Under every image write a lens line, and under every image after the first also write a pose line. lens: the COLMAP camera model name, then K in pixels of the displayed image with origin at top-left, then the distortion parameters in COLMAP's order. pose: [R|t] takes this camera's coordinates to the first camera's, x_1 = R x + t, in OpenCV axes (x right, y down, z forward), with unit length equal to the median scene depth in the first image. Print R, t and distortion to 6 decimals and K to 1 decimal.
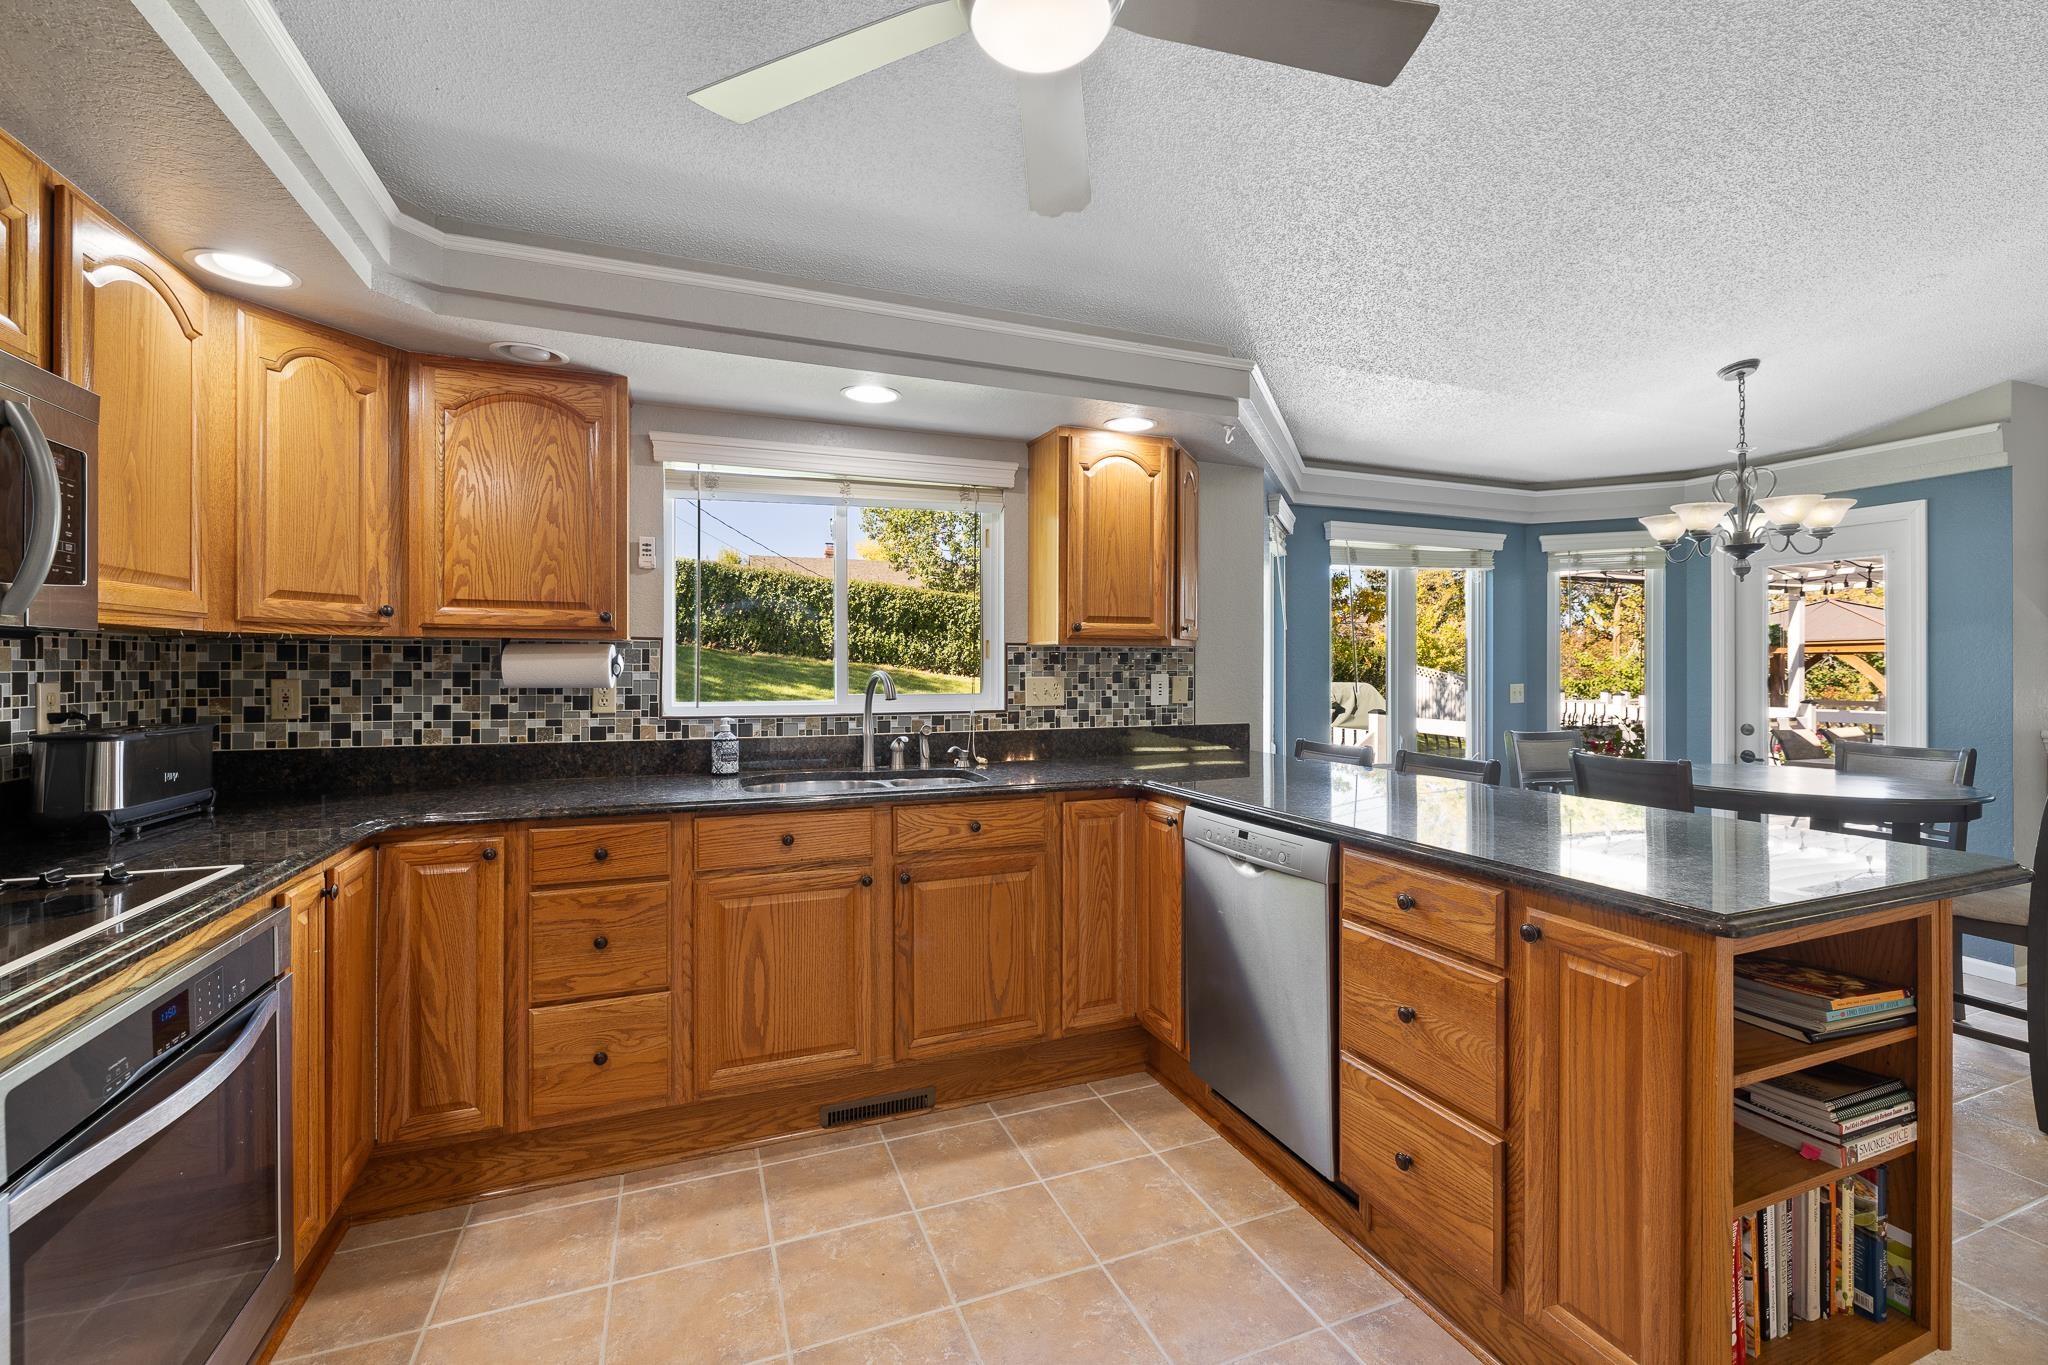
lens RADIAL K [[863.6, 0, 1027.3], [0, 863.6, 665.4], [0, 0, 1]] dist [-0.002939, -0.000031]
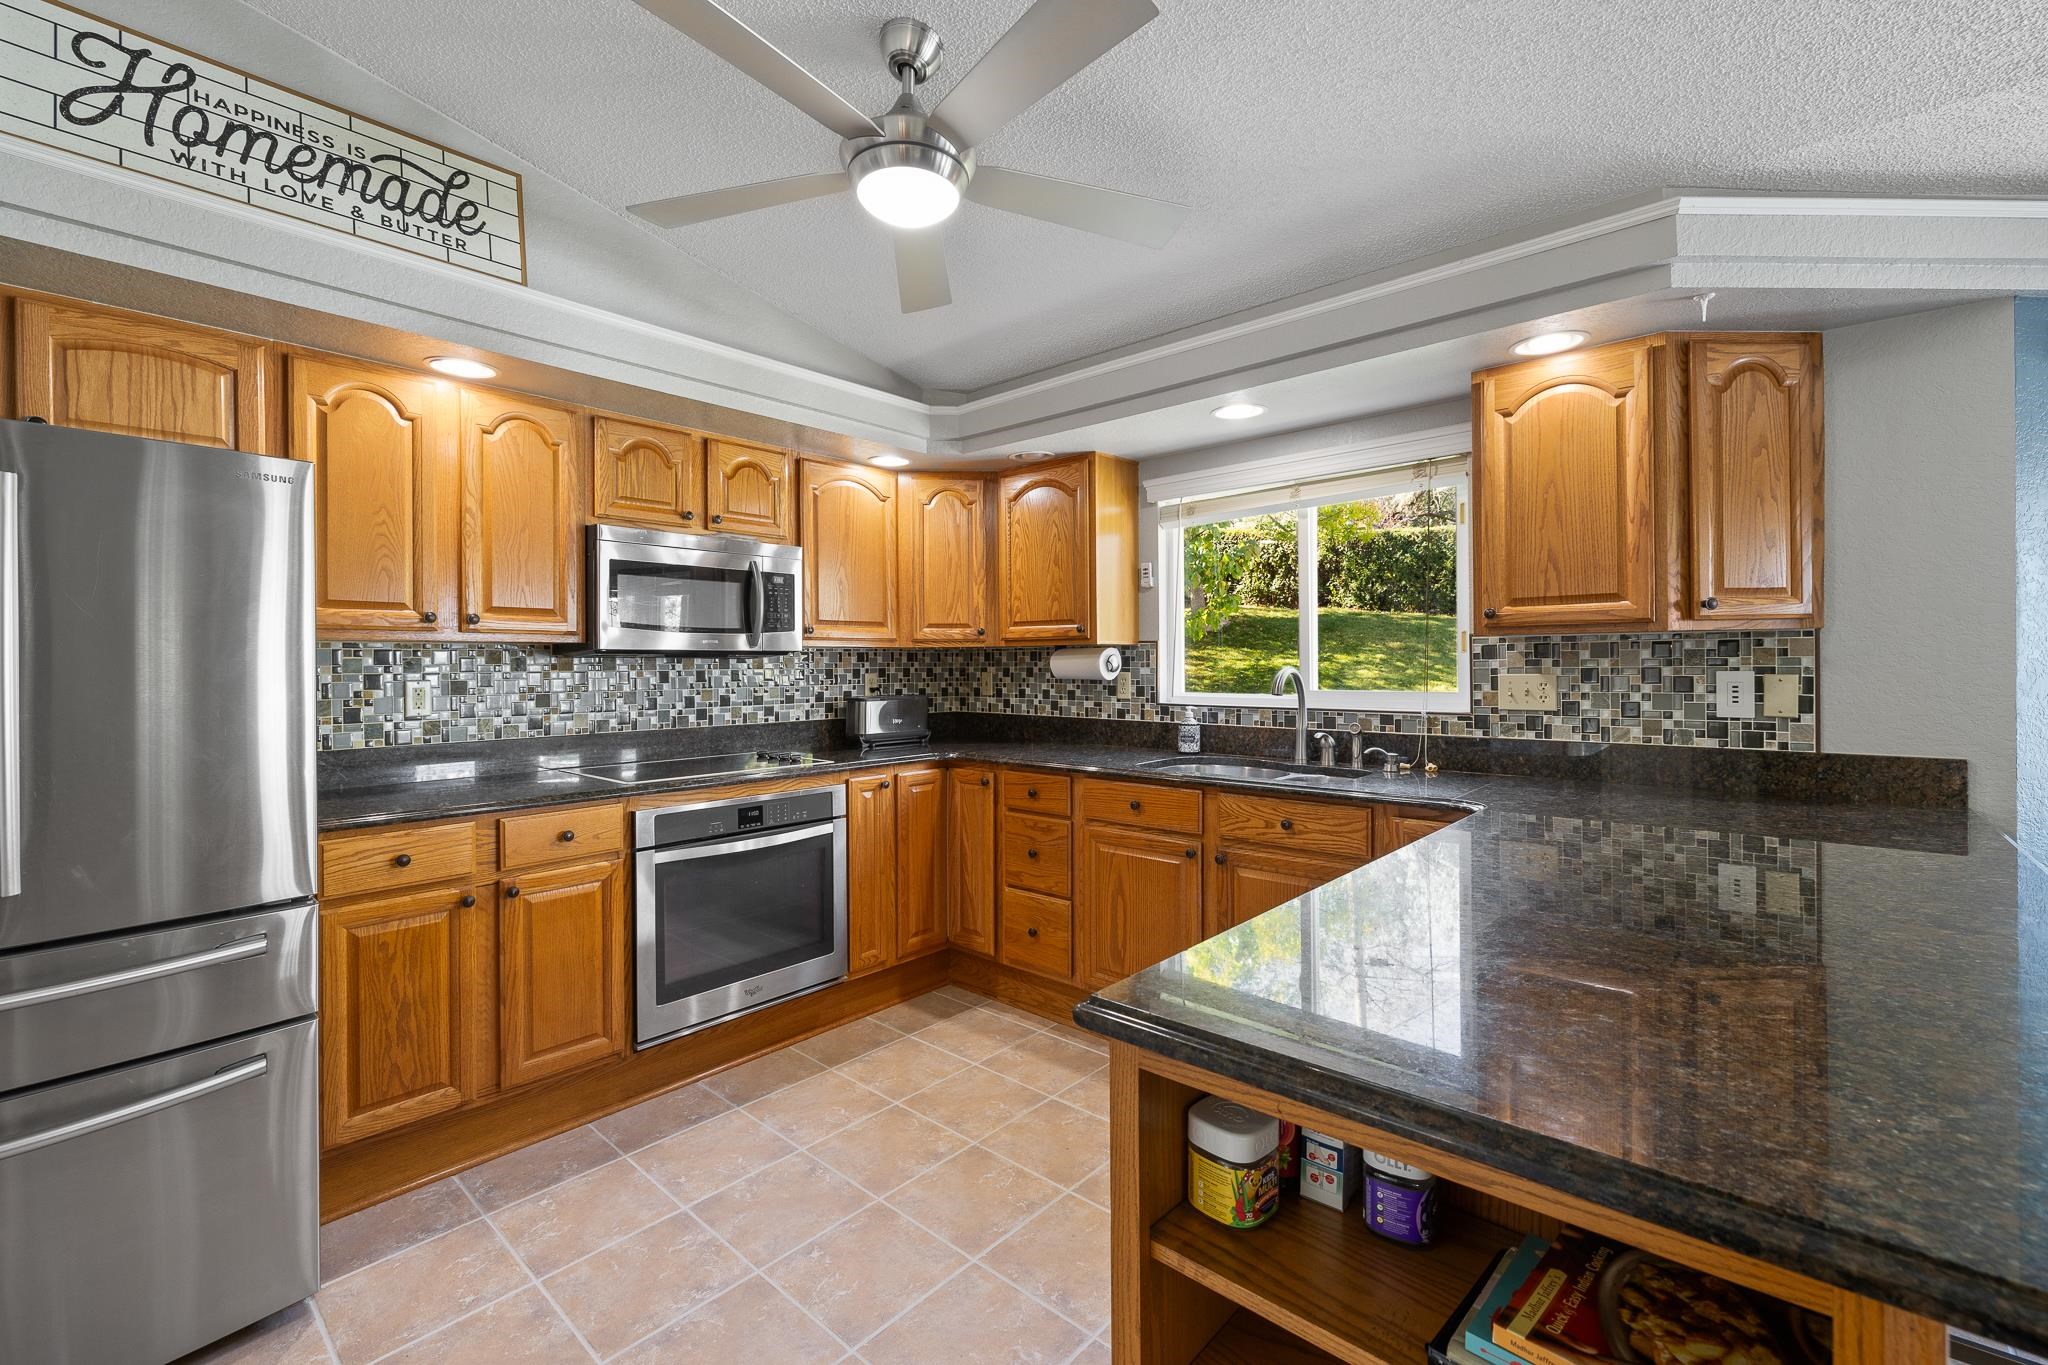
lens RADIAL K [[863.6, 0, 1027.3], [0, 863.6, 665.4], [0, 0, 1]] dist [-0.002939, -0.000031]
pose [[0.449114, -0.001006, -0.893474, 0.646869], [0.009200, 0.999952, 0.003499, -0.002441], [0.893427, -0.009792, 0.449102, 0.269405]]
